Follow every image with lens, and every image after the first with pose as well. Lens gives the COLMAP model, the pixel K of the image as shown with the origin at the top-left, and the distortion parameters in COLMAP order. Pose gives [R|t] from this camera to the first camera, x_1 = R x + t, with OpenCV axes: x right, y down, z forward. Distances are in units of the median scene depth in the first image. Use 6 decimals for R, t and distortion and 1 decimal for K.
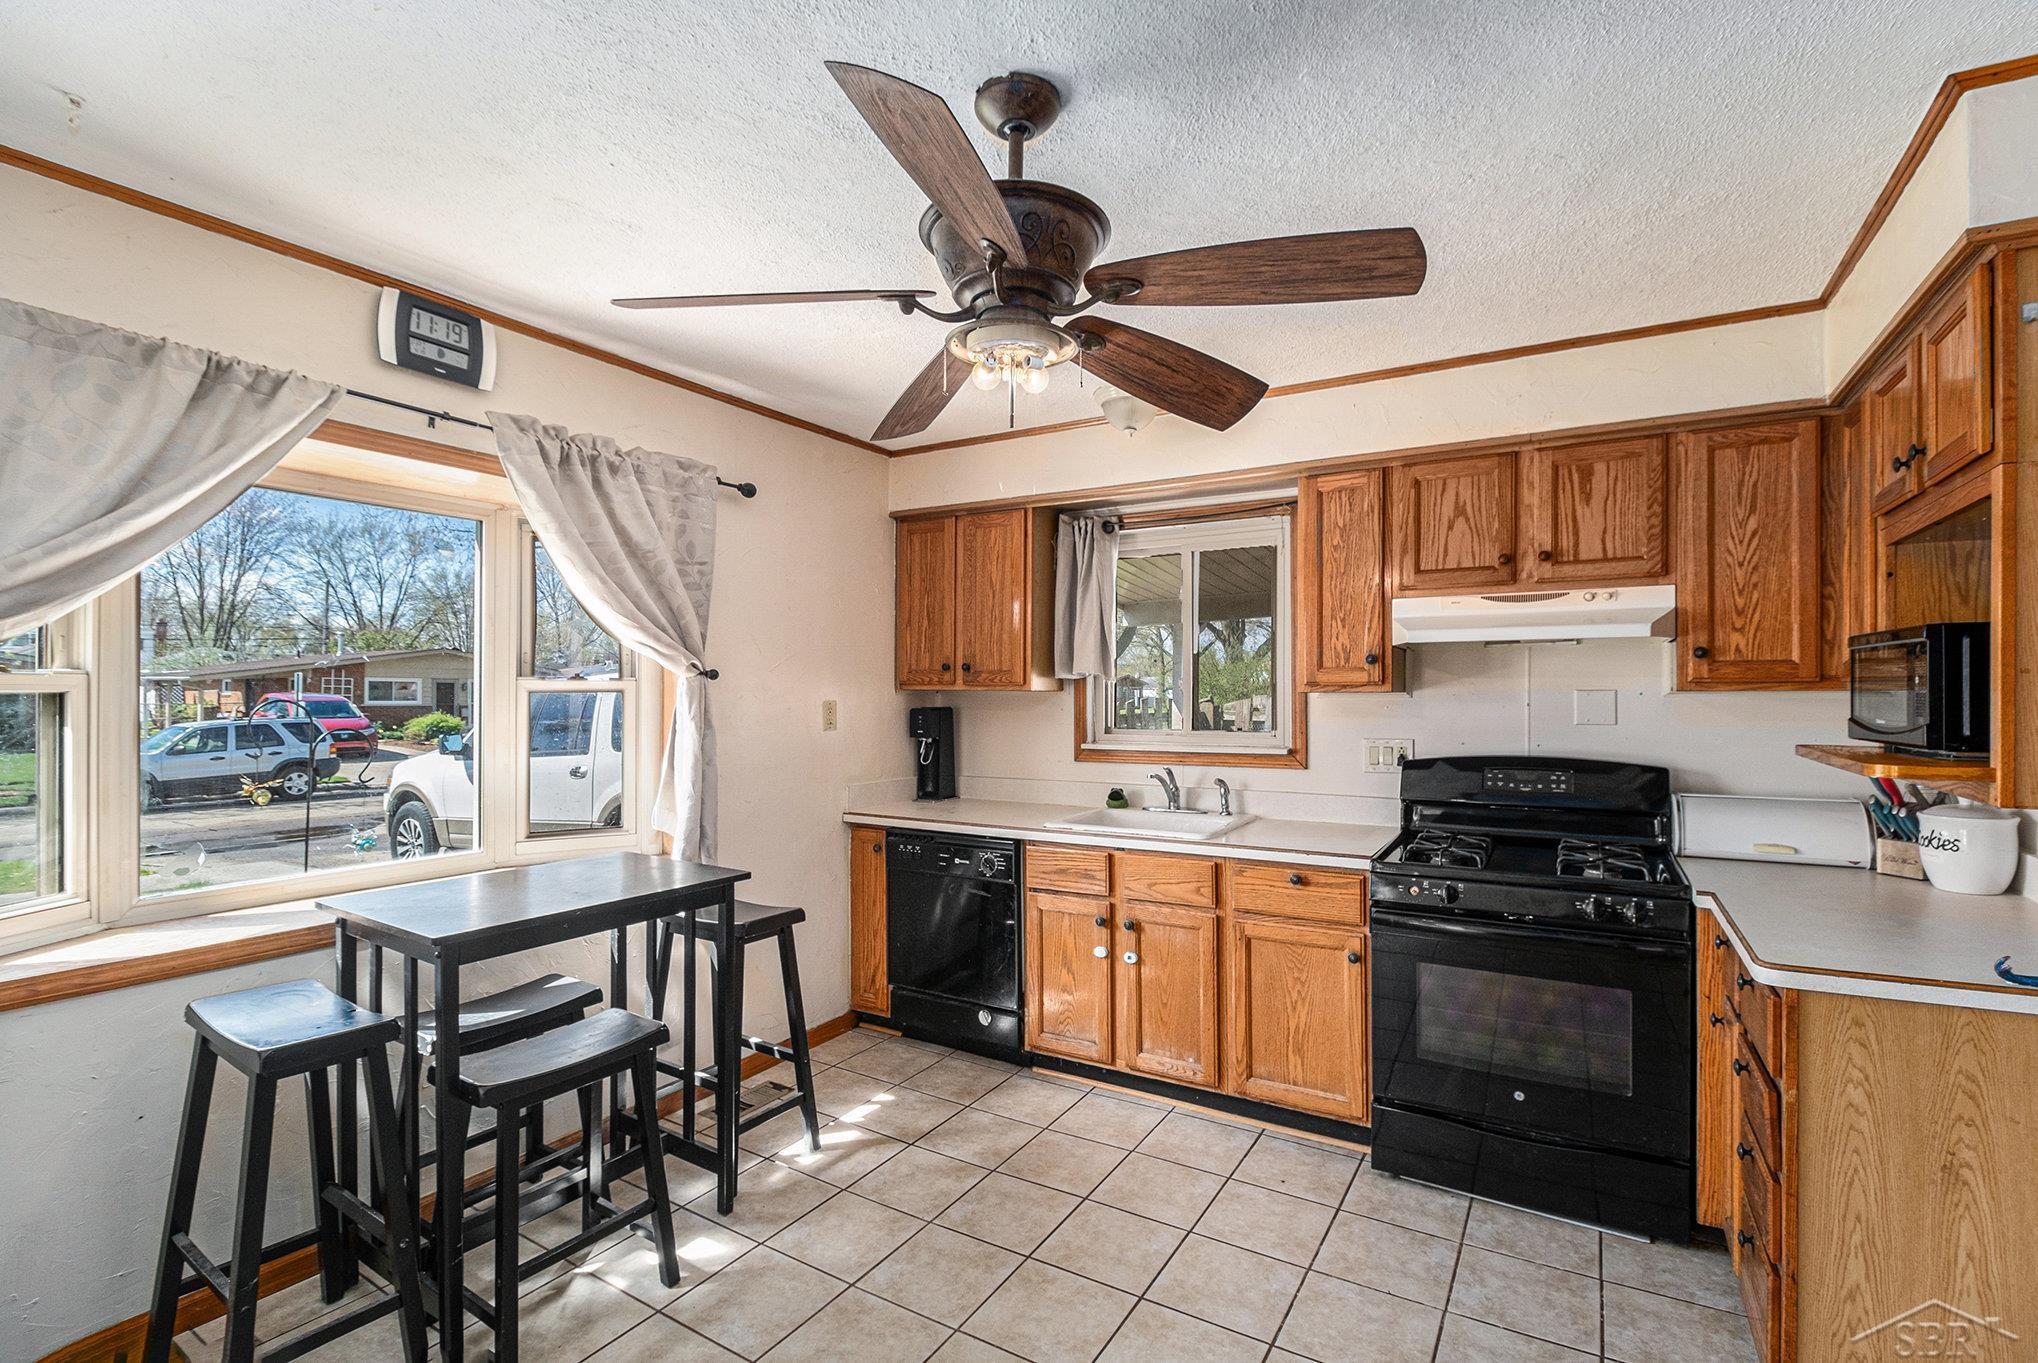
lens RADIAL K [[920.5, 0, 1008.2], [0, 920.5, 677.8], [0, 0, 1]] dist [-0.009293, -0.006582]
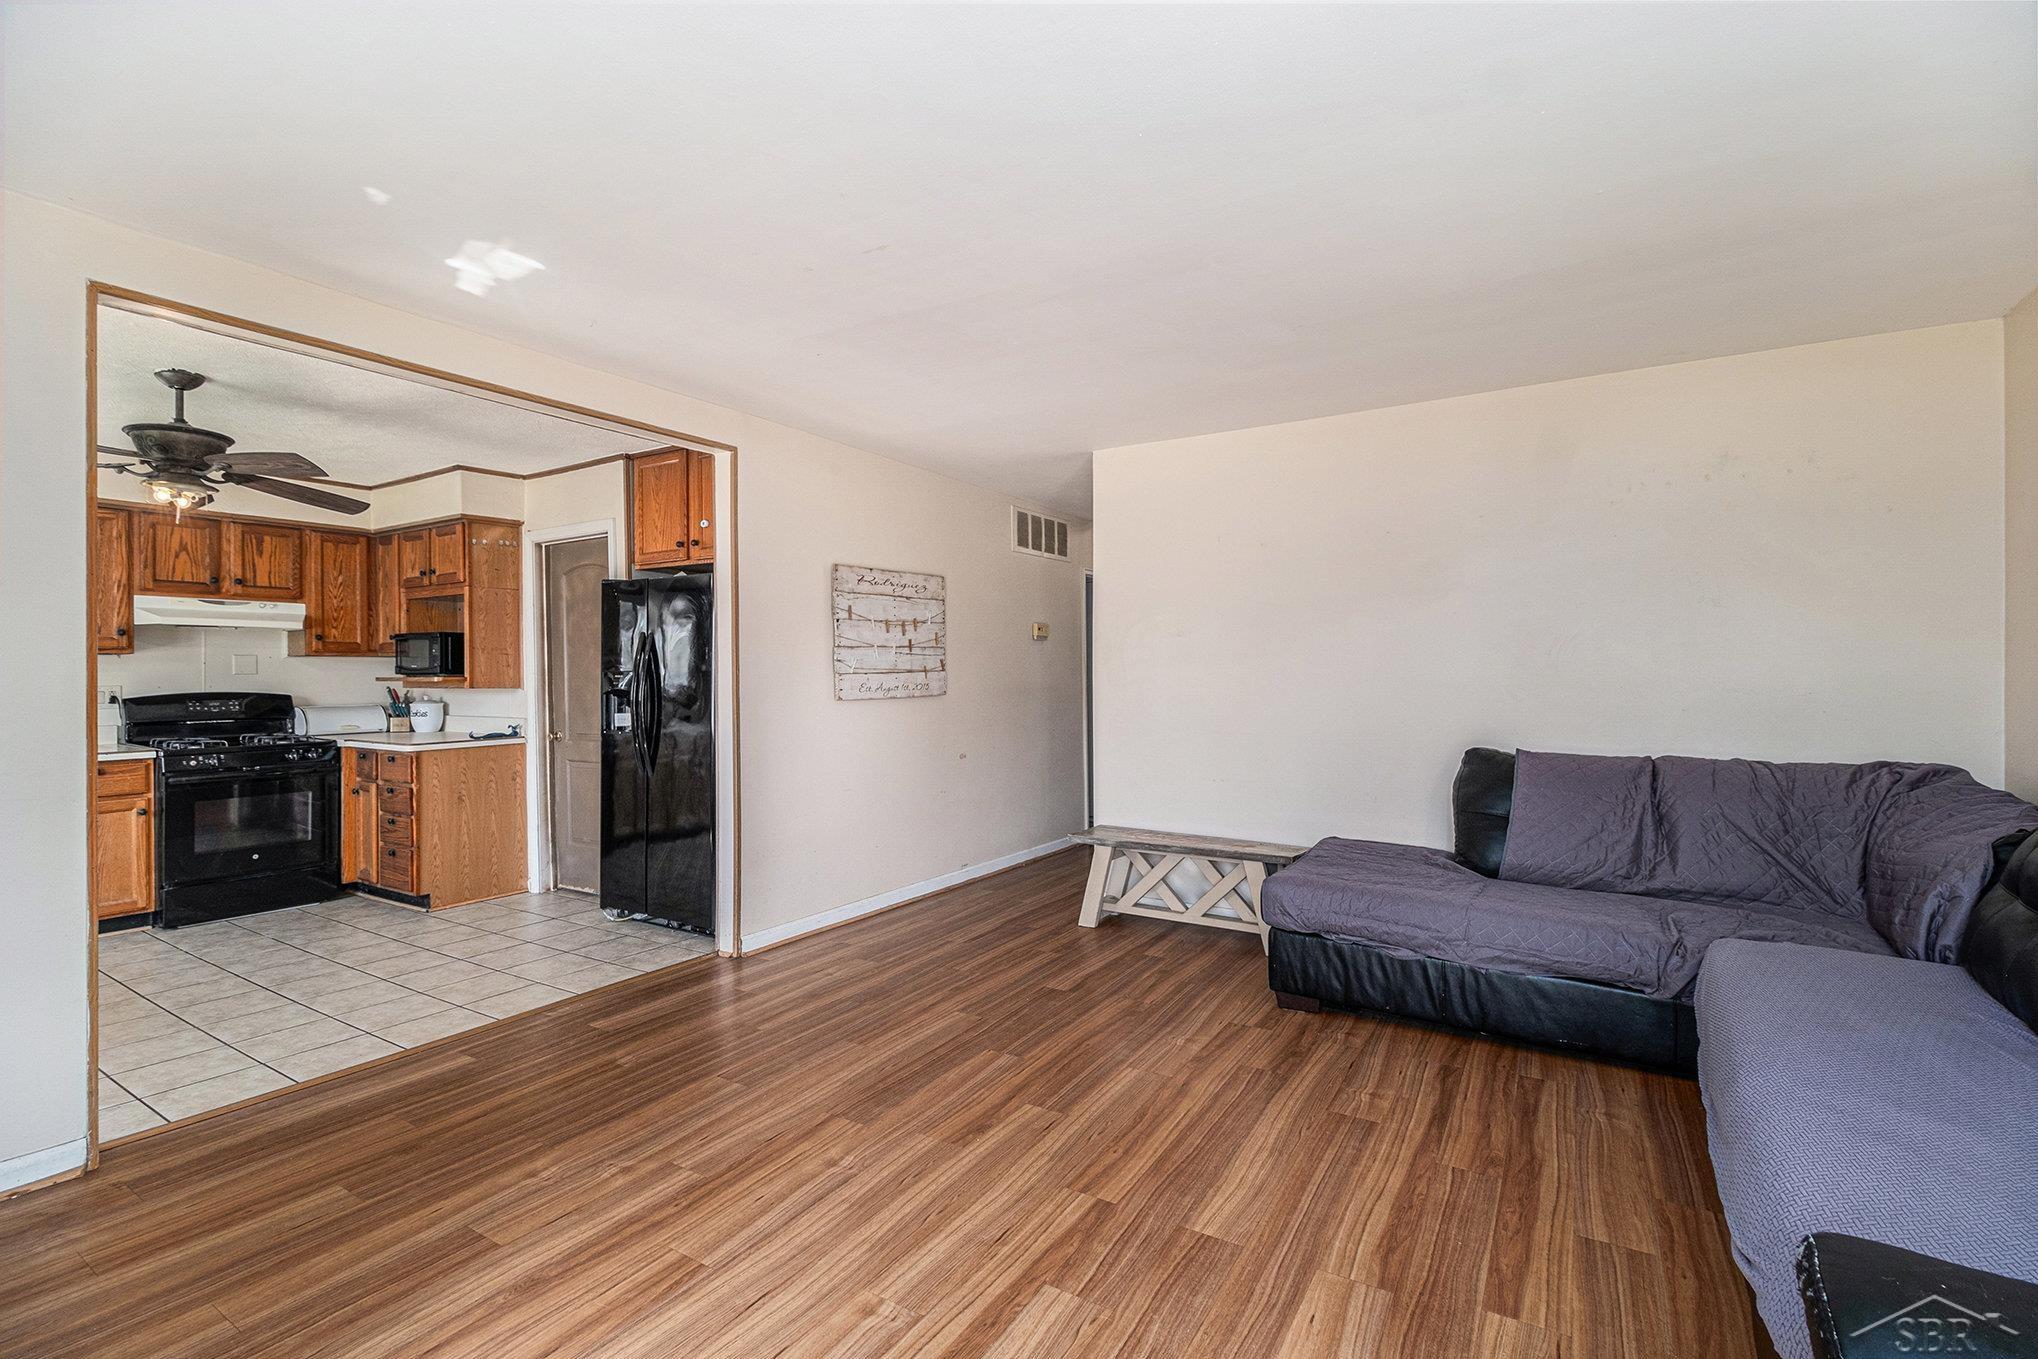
lens RADIAL K [[909.0, 0, 1059.7], [0, 909.0, 680.0], [0, 0, 1]] dist [-0.002661, -0.009997]
pose [[-0.021572, -0.004885, 0.999755, -1.257297], [-0.011463, 0.999924, 0.004639, 0.038219], [-0.999702, -0.011360, -0.021626, -0.613420]]
